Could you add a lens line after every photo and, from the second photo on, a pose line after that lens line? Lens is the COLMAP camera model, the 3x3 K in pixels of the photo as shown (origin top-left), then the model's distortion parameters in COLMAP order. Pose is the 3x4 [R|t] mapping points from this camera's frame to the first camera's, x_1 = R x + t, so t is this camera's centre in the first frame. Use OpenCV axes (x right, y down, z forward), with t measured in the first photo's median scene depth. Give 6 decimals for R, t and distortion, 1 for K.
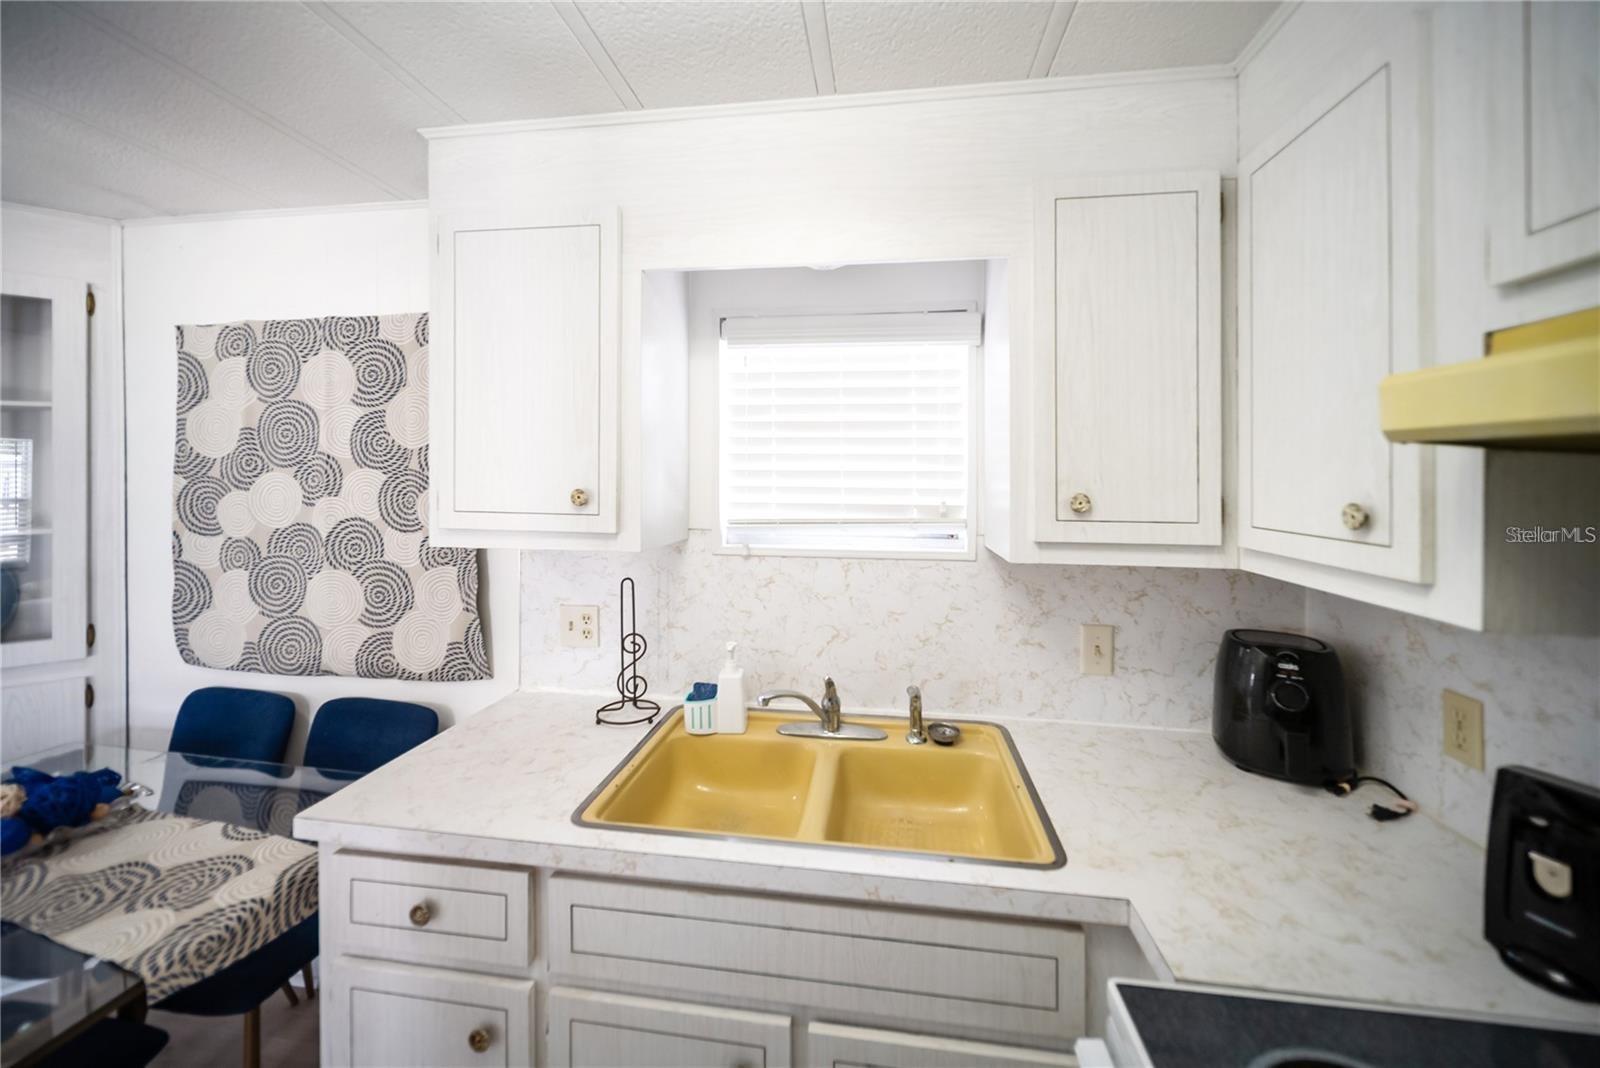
lens RADIAL K [[589.9, 0, 811.9], [0, 589.9, 483.7], [0, 0, 1]] dist [-0.000165, -0.000312]
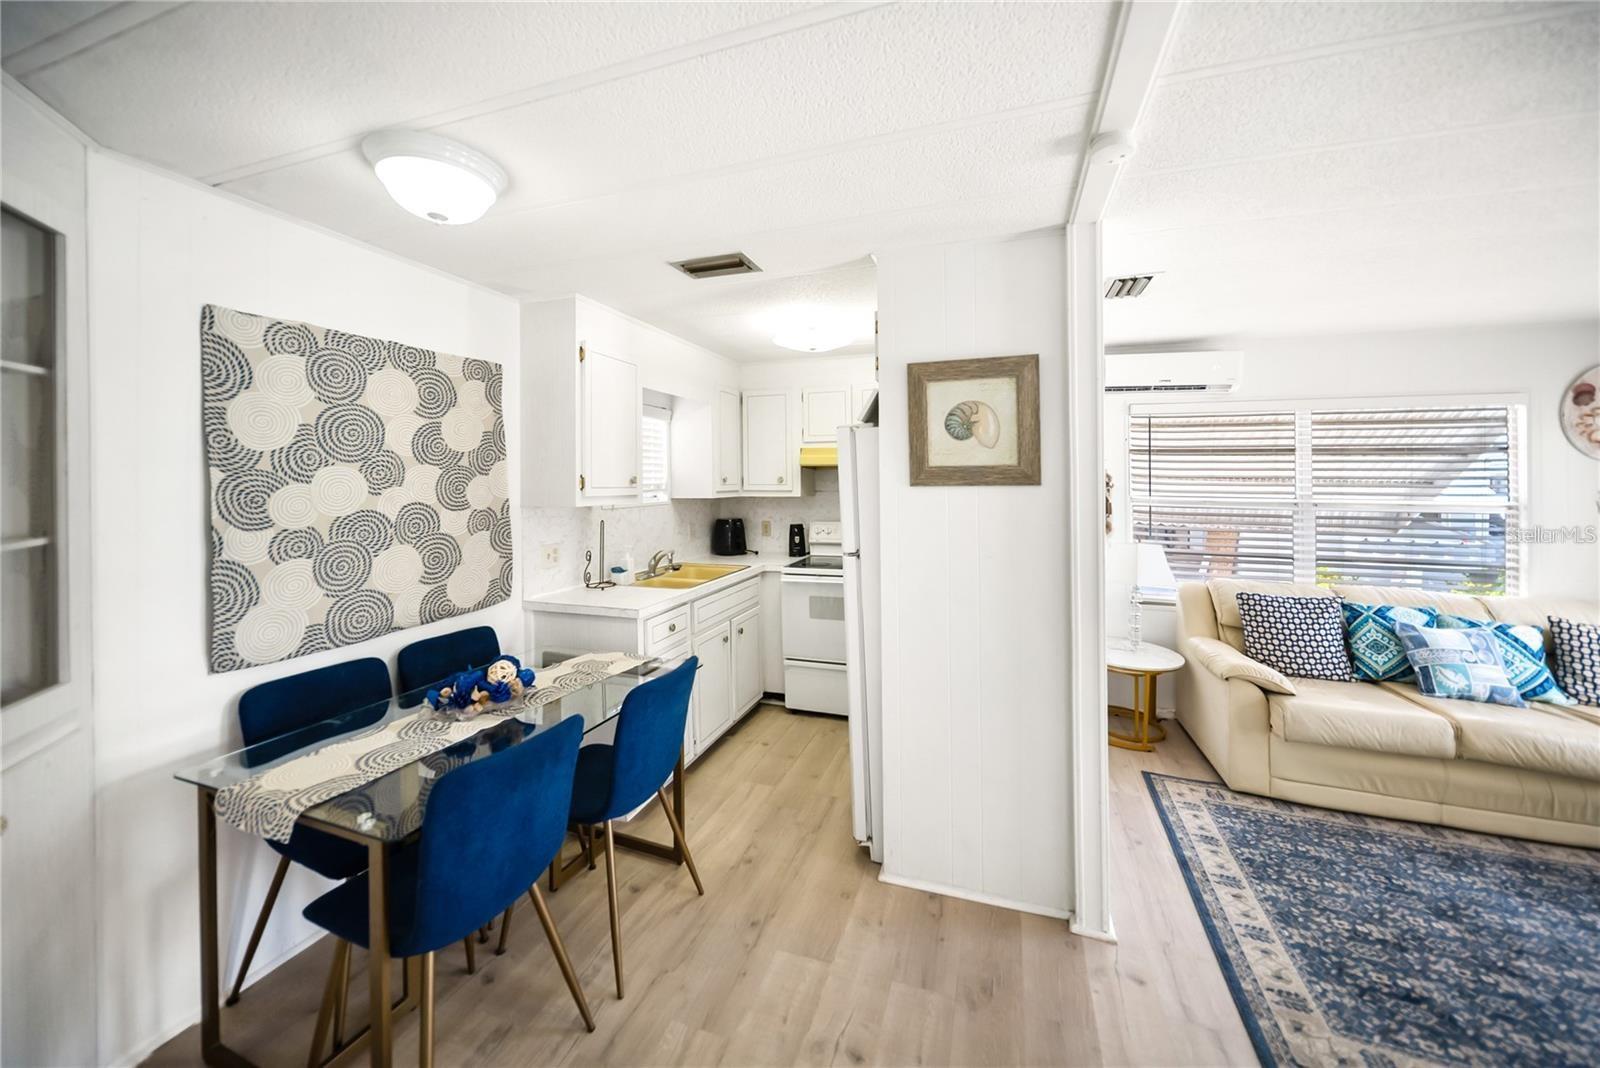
lens RADIAL K [[575.8, 0, 802.7], [0, 575.8, 483.9], [0, 0, 1]] dist [-0.000051, -0.001805]
pose [[0.193280, -0.015229, 0.981025, -1.909836], [0.018203, 0.999763, 0.011934, 0.017775], [-0.980975, 0.015551, 0.193512, -0.079494]]
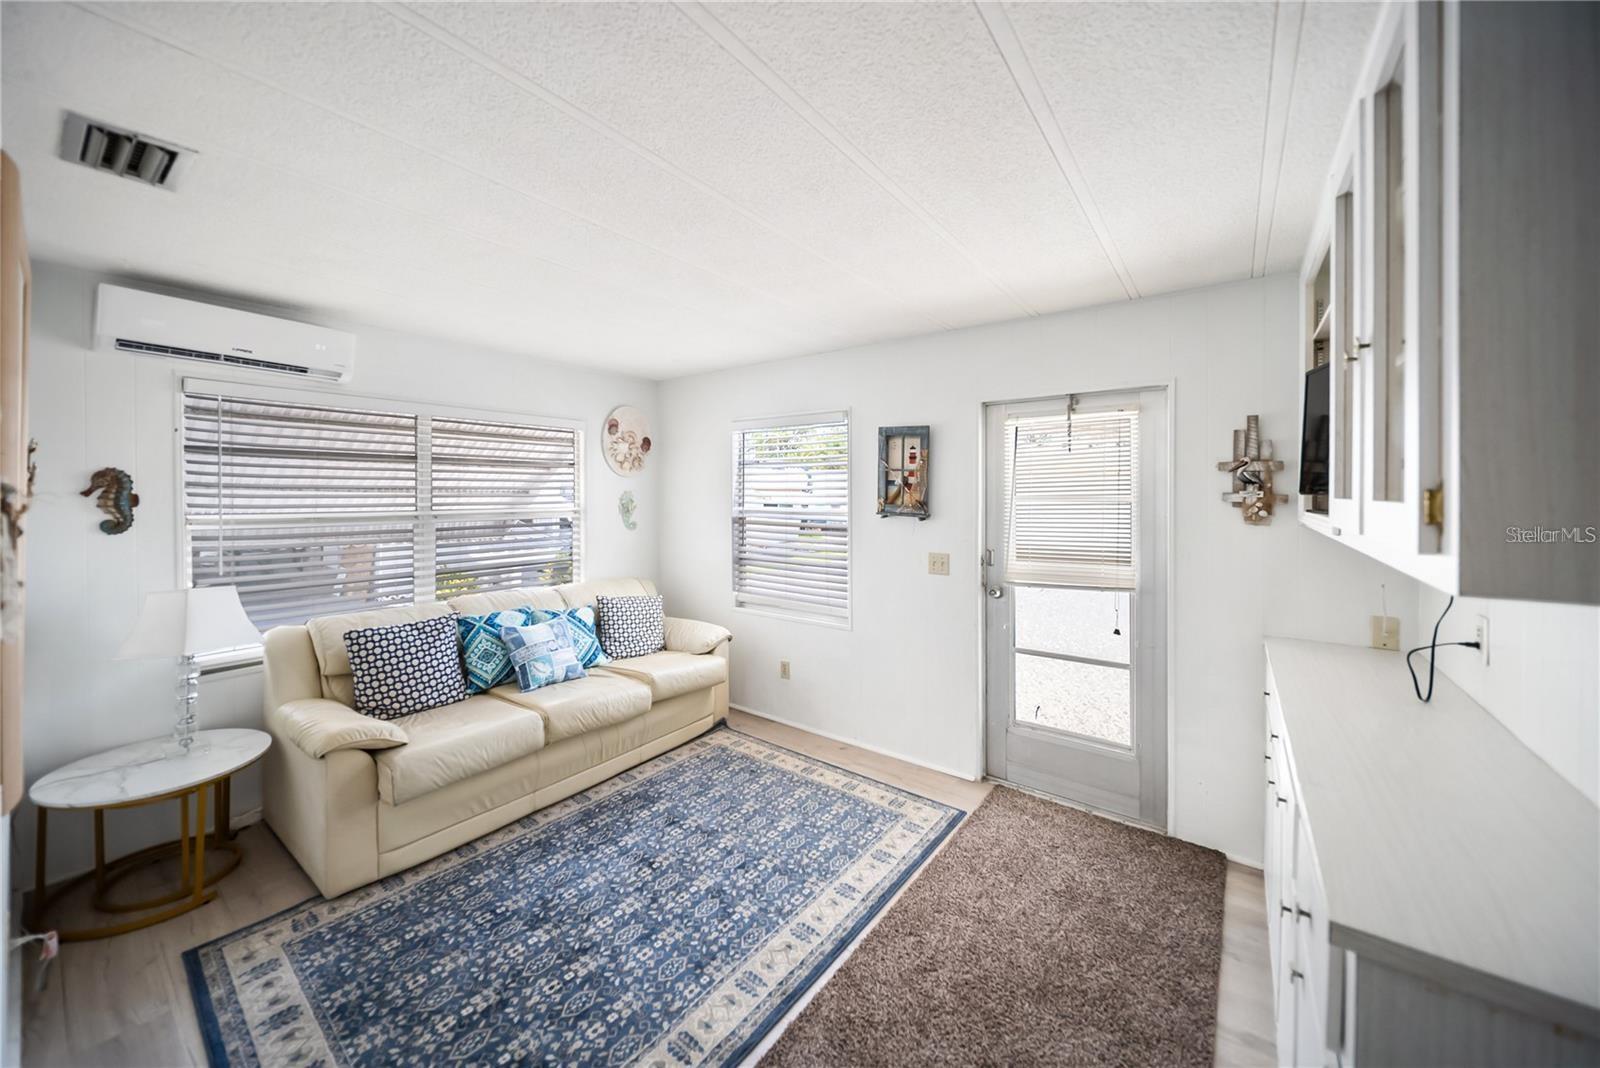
lens RADIAL K [[575.8, 0, 802.7], [0, 575.8, 483.9], [0, 0, 1]] dist [-0.000051, -0.001805]
pose [[-0.881538, -0.007406, 0.472054, -1.557483], [-0.002687, 0.999939, 0.010671, 0.015814], [-0.472105, 0.008139, -0.881505, -0.346247]]
